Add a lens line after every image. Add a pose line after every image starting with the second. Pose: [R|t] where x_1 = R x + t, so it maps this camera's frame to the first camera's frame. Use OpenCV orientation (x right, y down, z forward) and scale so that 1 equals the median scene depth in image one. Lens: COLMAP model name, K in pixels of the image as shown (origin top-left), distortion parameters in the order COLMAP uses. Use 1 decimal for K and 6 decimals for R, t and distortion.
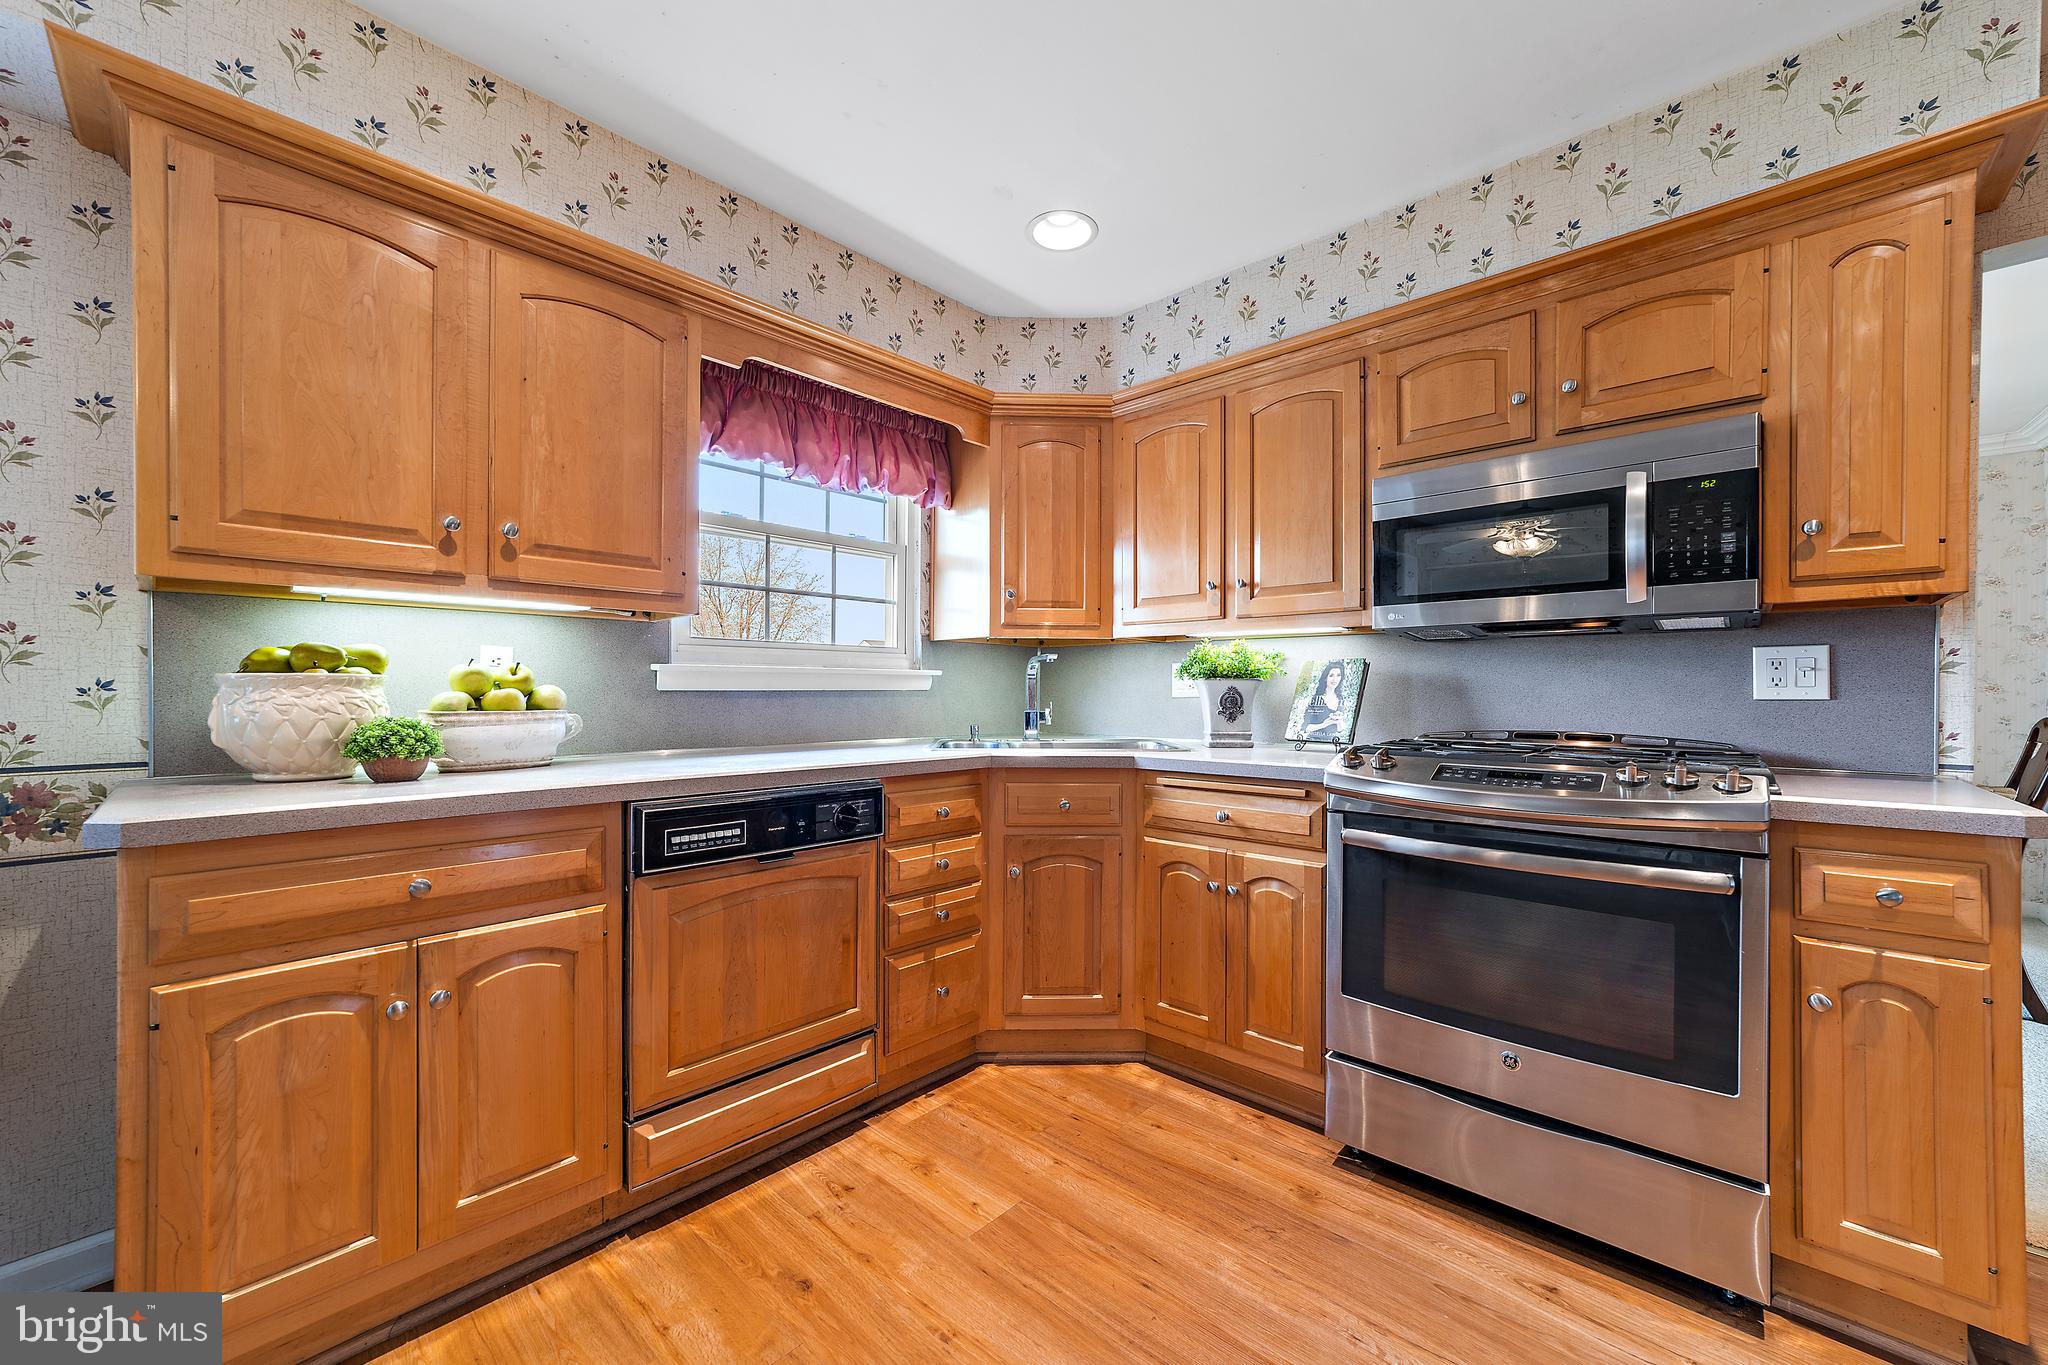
lens RADIAL K [[793.6, 0, 1021.8], [0, 793.6, 690.0], [0, 0, 1]] dist [-0.010325, 0.005604]
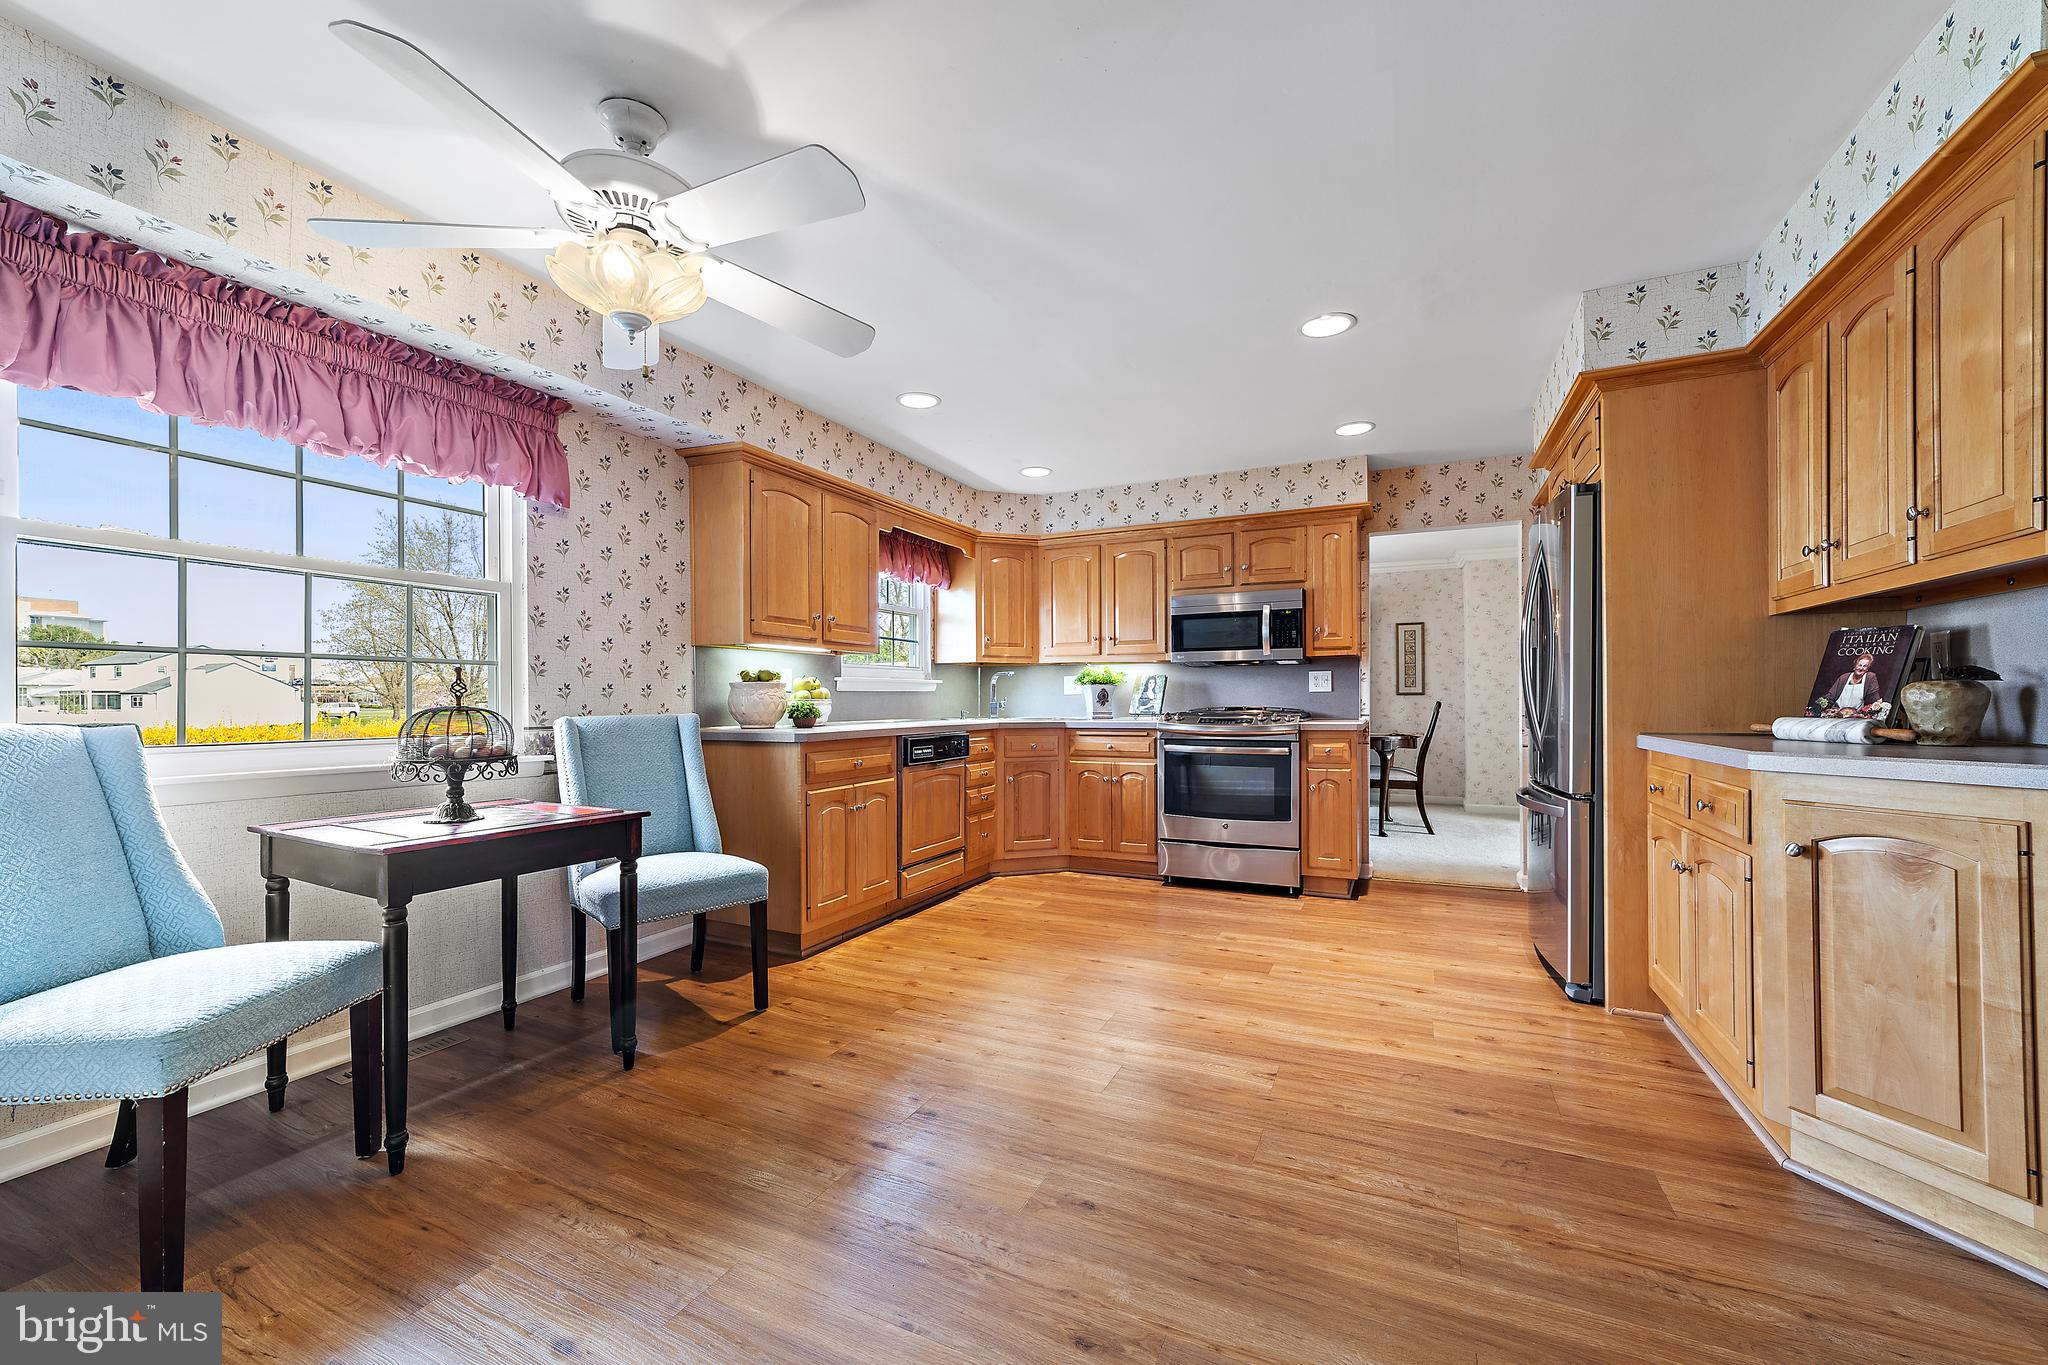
lens RADIAL K [[793.6, 0, 1026.0], [0, 793.6, 694.9], [0, 0, 1]] dist [-0.010325, 0.005604]
pose [[0.955320, -0.005028, 0.295531, -0.636769], [0.006212, 0.999976, -0.003069, 0.021301], [-0.295509, 0.004768, 0.955328, -1.064644]]
